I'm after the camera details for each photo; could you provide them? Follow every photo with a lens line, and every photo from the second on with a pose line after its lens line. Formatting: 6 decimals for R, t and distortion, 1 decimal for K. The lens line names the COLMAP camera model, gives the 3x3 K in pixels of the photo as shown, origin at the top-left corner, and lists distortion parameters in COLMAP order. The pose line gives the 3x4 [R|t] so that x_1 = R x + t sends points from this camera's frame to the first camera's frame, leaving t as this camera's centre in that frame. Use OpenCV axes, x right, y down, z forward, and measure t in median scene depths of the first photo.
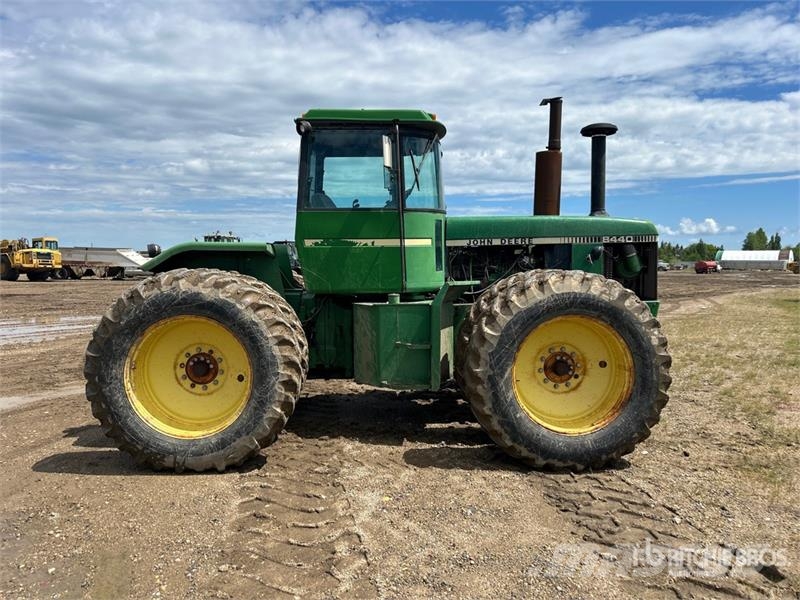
lens RADIAL K [[618.5, 0, 400.0], [0, 618.5, 300.0], [0, 0, 1]] dist [0.015423, 0.001462]
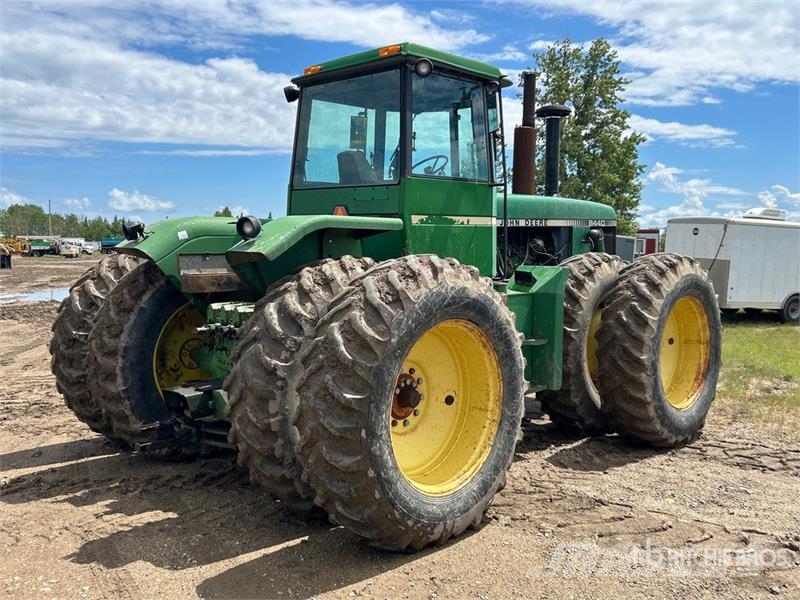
lens RADIAL K [[735.0, 0, 400.0], [0, 735.0, 300.0], [0, 0, 1]] dist [0.068100, 0.007471]
pose [[0.735887, -0.049292, 0.675307, -0.721345], [0.038543, 0.998779, 0.030902, -0.020175], [-0.676006, 0.003288, 0.736889, 0.317115]]
